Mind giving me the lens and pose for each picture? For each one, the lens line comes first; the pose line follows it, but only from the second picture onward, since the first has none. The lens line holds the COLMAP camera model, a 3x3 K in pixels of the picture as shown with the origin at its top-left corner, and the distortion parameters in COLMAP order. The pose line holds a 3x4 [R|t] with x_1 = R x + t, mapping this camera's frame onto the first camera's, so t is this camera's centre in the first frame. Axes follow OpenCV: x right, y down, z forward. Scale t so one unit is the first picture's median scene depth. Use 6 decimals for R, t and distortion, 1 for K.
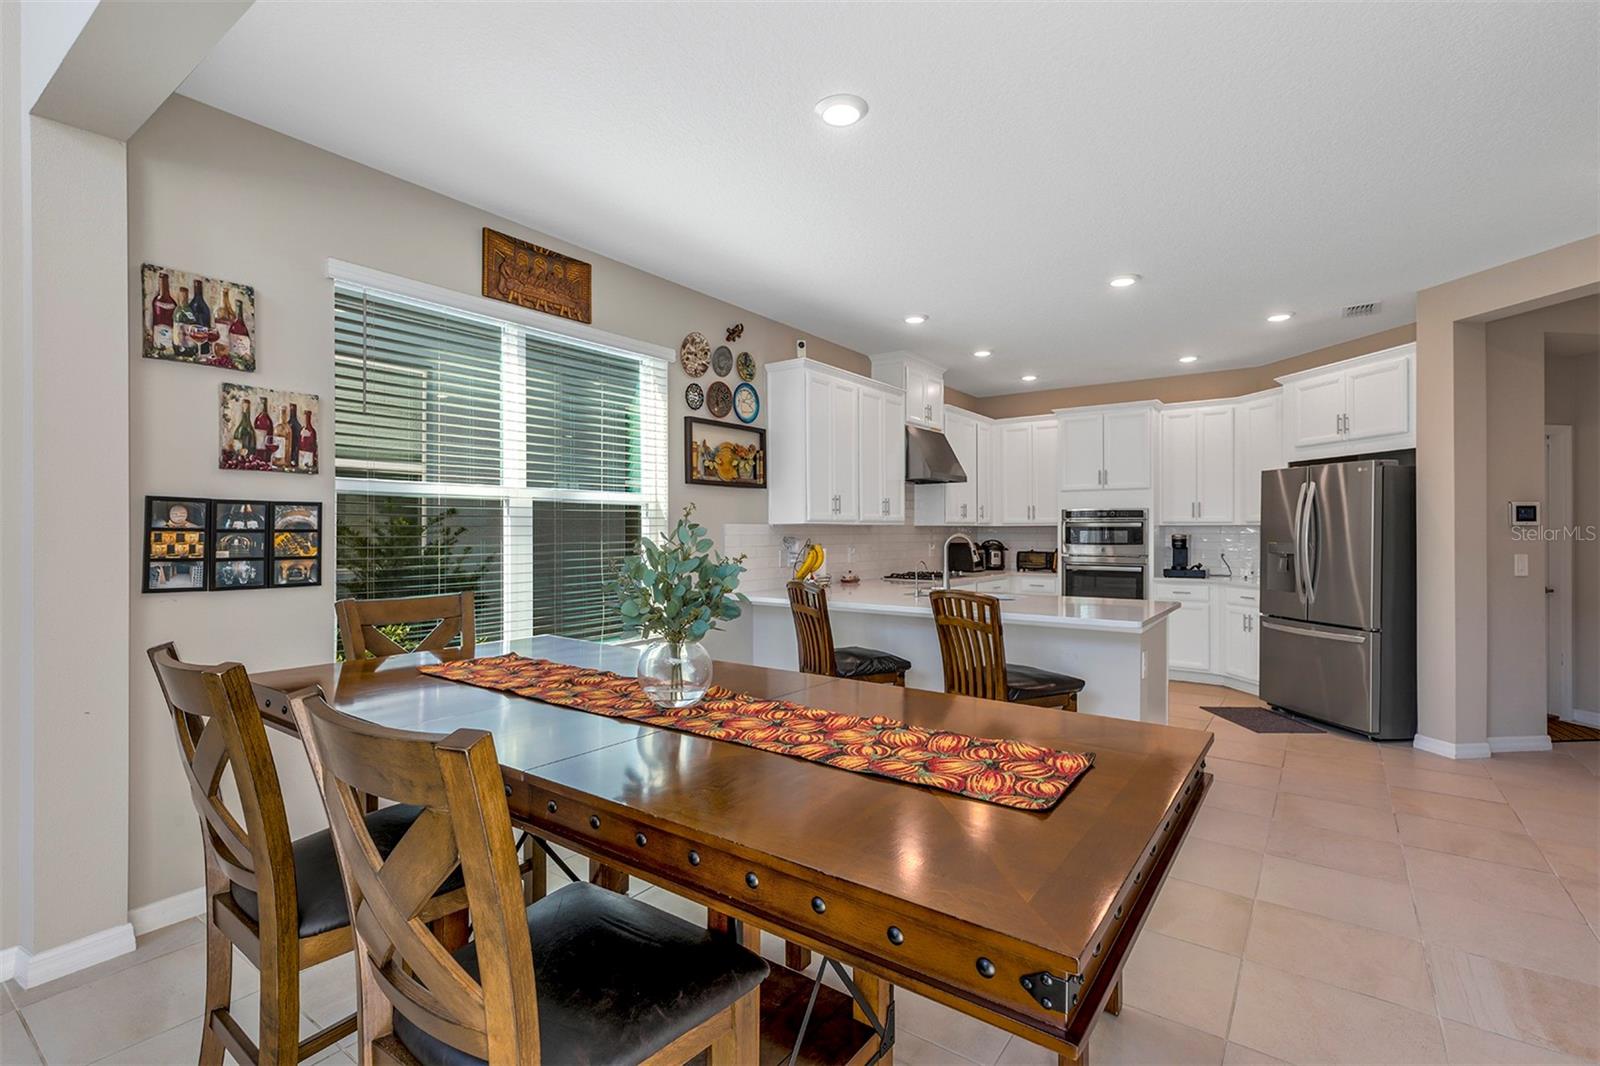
lens RADIAL K [[725.6, 0, 796.8], [0, 725.6, 533.6], [0, 0, 1]] dist [0.004860, -0.000370]
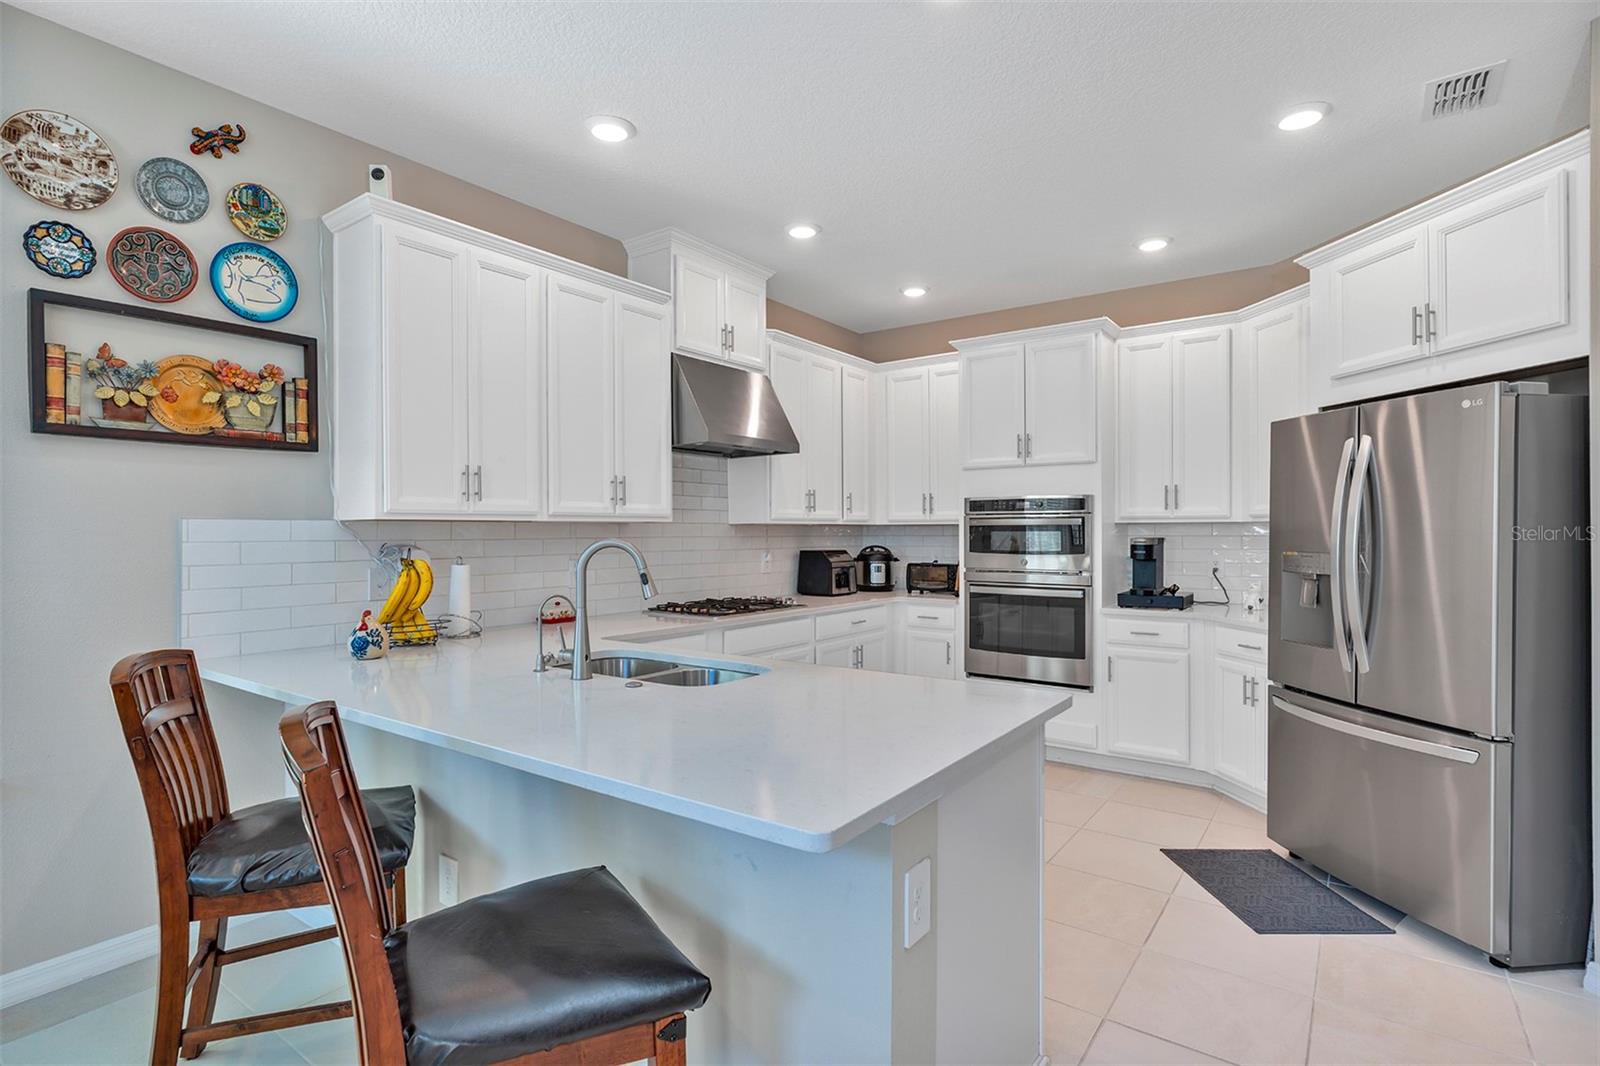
lens RADIAL K [[771.3, 0, 797.4], [0, 771.3, 535.3], [0, 0, 1]] dist [-0.000341, 0.001737]
pose [[0.999984, -0.001629, -0.005370, 0.311262], [0.001632, 0.999999, 0.000520, -0.001968], [0.005369, -0.000529, 0.999985, 0.454086]]
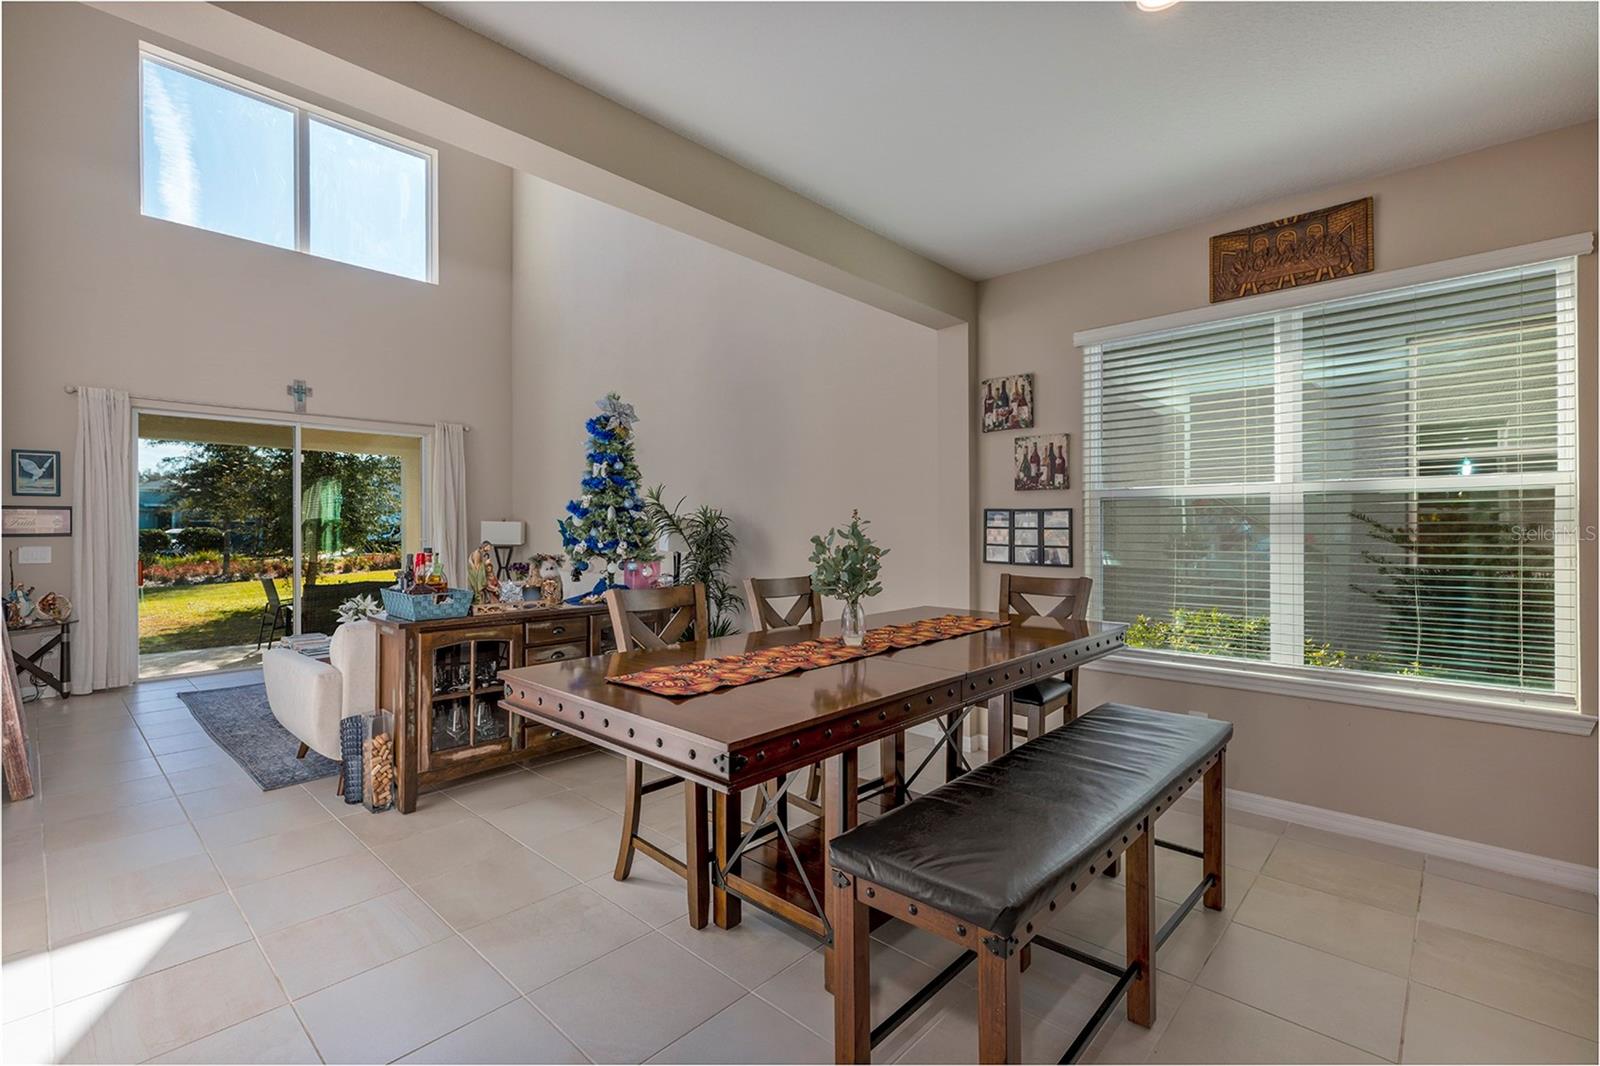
lens RADIAL K [[725.6, 0, 785.6], [0, 725.6, 533.7], [0, 0, 1]] dist [0.004860, -0.000370]
pose [[-0.130452, 0.012664, -0.991374, 0.471489], [-0.002247, 0.999912, 0.013068, -0.006203], [0.991452, 0.003932, -0.130412, 0.364580]]
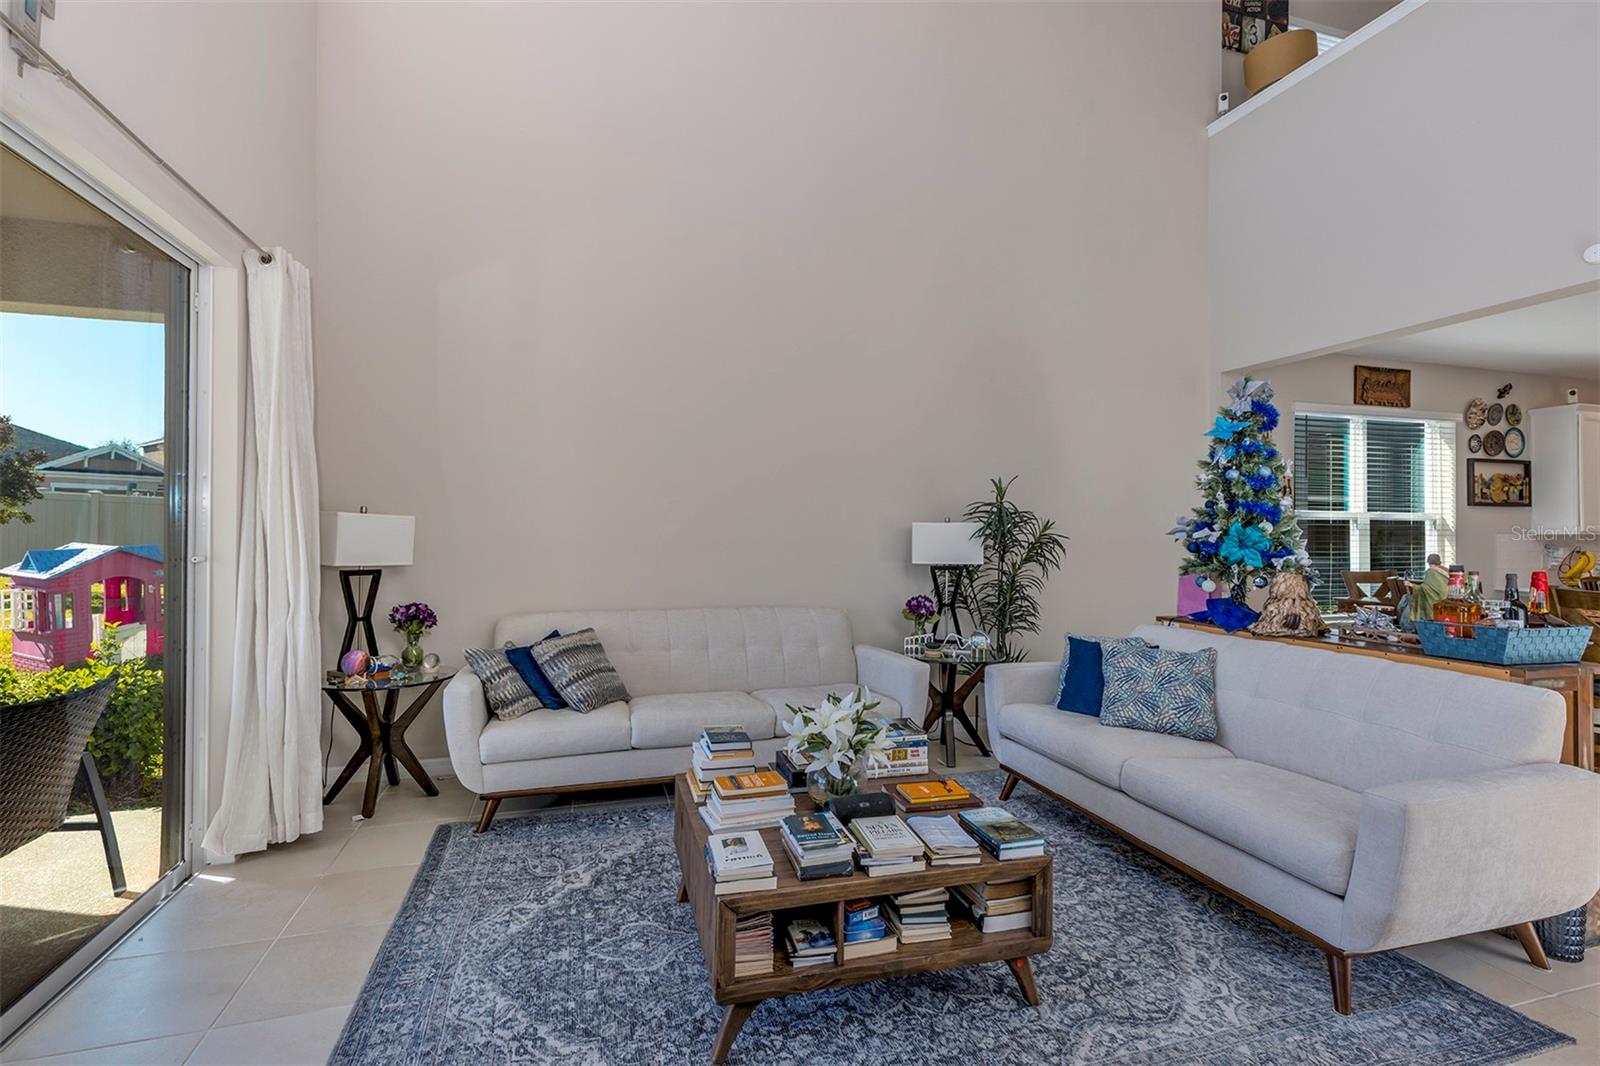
lens RADIAL K [[725.6, 0, 789.0], [0, 725.6, 539.2], [0, 0, 1]] dist [0.004860, -0.000370]
pose [[0.795911, 0.003612, -0.605403, -0.312580], [-0.008685, 0.999947, -0.005453, 0.014225], [0.605352, 0.009598, 0.795900, -0.843095]]
